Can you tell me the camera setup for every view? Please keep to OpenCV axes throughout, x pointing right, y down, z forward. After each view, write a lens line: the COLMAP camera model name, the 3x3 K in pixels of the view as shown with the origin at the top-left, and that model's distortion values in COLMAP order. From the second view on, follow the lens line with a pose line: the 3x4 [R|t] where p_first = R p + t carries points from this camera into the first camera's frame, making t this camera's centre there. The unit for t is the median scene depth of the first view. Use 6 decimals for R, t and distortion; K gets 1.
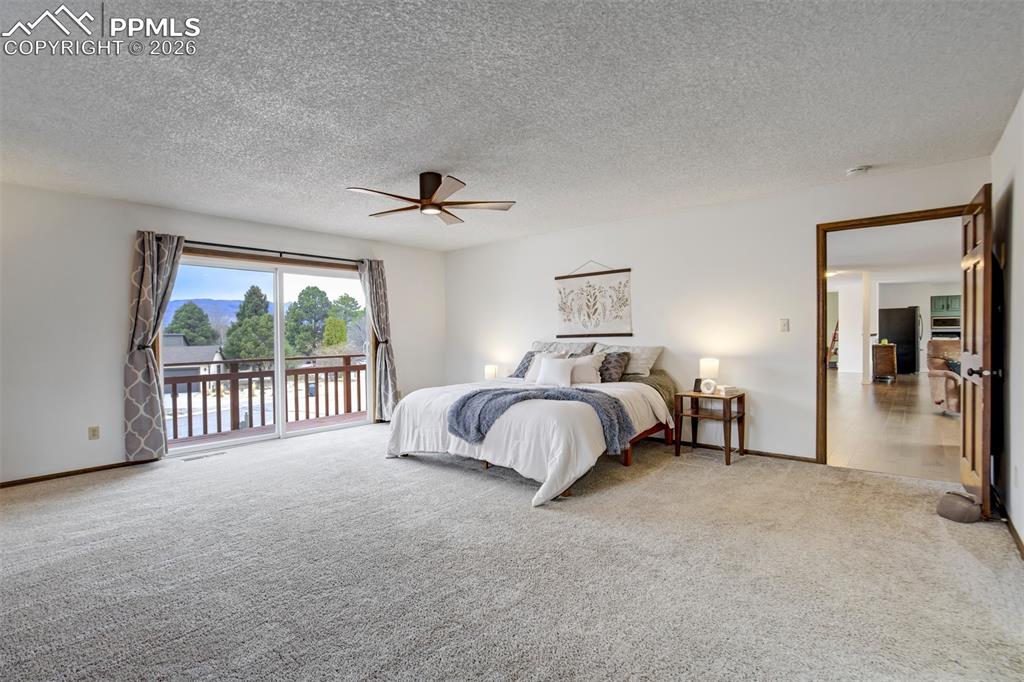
lens RADIAL K [[478.5, 0, 513.7], [0, 478.5, 327.9], [0, 0, 1]] dist [-0.040362, 0.017898]
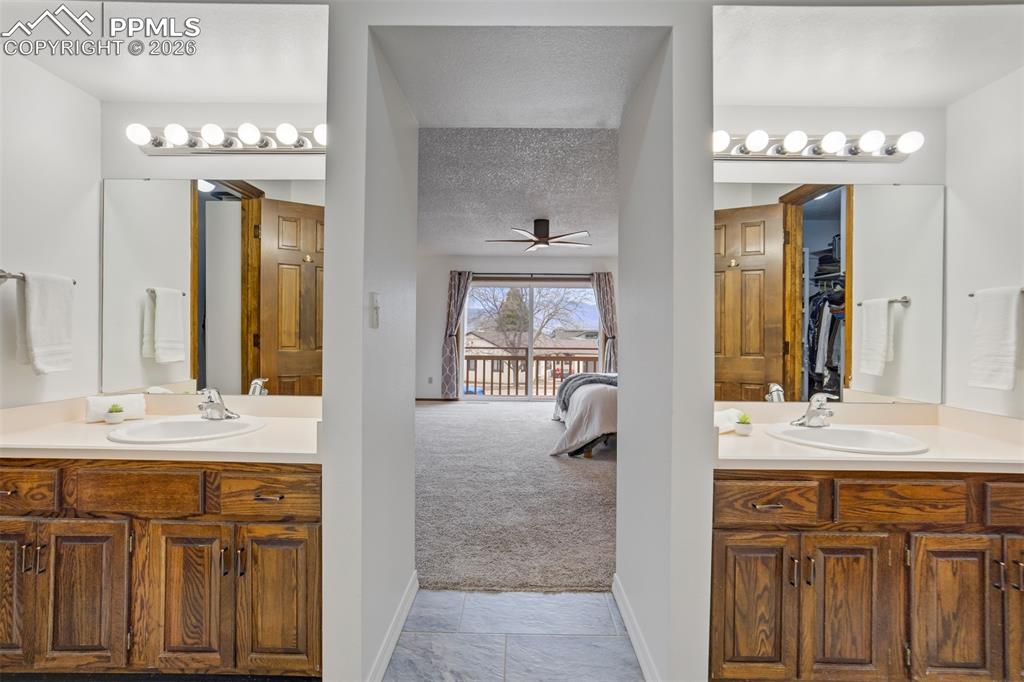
lens RADIAL K [[478.5, 0, 513.7], [0, 478.5, 327.9], [0, 0, 1]] dist [-0.040362, 0.017898]
pose [[0.650384, 0.012497, -0.759502, 0.705997], [-0.008390, 0.999922, 0.009268, -0.007524], [0.759559, 0.000345, 0.650438, -0.001936]]
